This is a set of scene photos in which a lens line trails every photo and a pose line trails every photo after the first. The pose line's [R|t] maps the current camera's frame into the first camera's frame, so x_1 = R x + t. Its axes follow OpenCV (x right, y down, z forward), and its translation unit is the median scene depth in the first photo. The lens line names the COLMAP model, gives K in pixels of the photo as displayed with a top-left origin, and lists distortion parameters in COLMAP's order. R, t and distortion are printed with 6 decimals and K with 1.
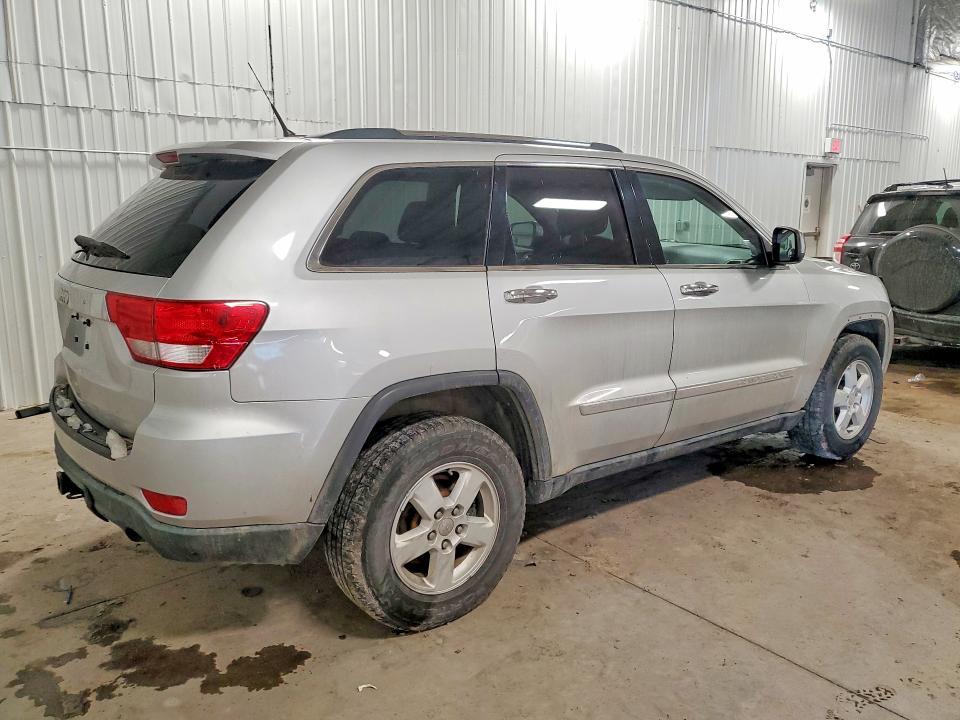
lens RADIAL K [[771.5, 0, 481.6], [0, 771.5, 356.0], [0, 0, 1]] dist [0.015731, 0.006964]
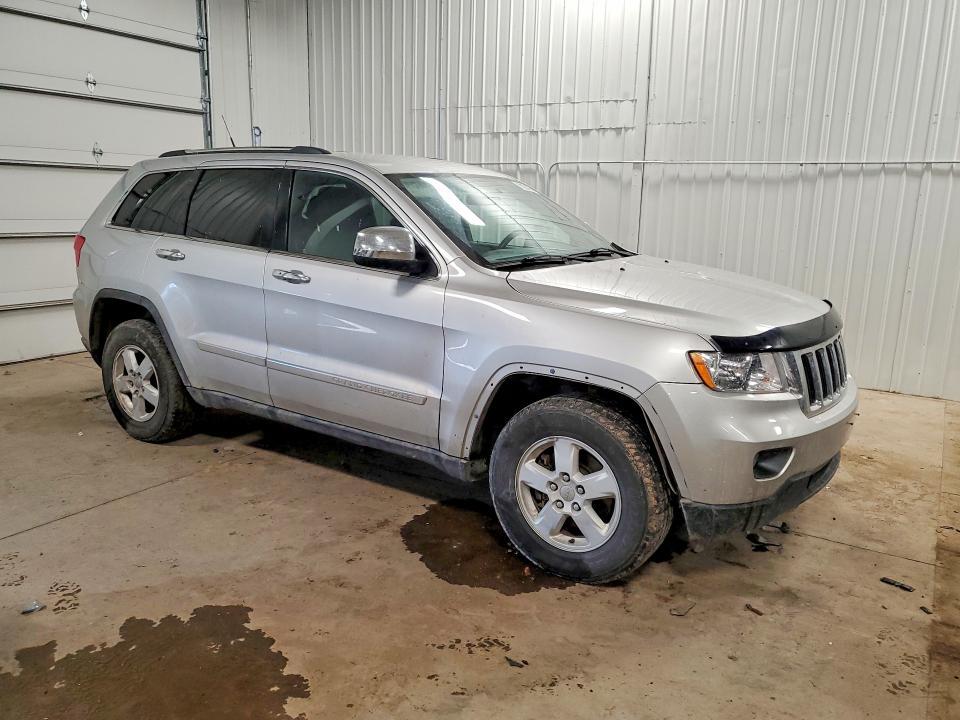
lens RADIAL K [[771.5, 0, 481.5], [0, 771.5, 363.3], [0, 0, 1]] dist [0.015731, 0.006964]
pose [[0.284066, 0.205667, -0.936487, 1.248418], [-0.201744, 0.967678, 0.151321, -0.165900], [0.937340, 0.145946, 0.316376, 0.818091]]
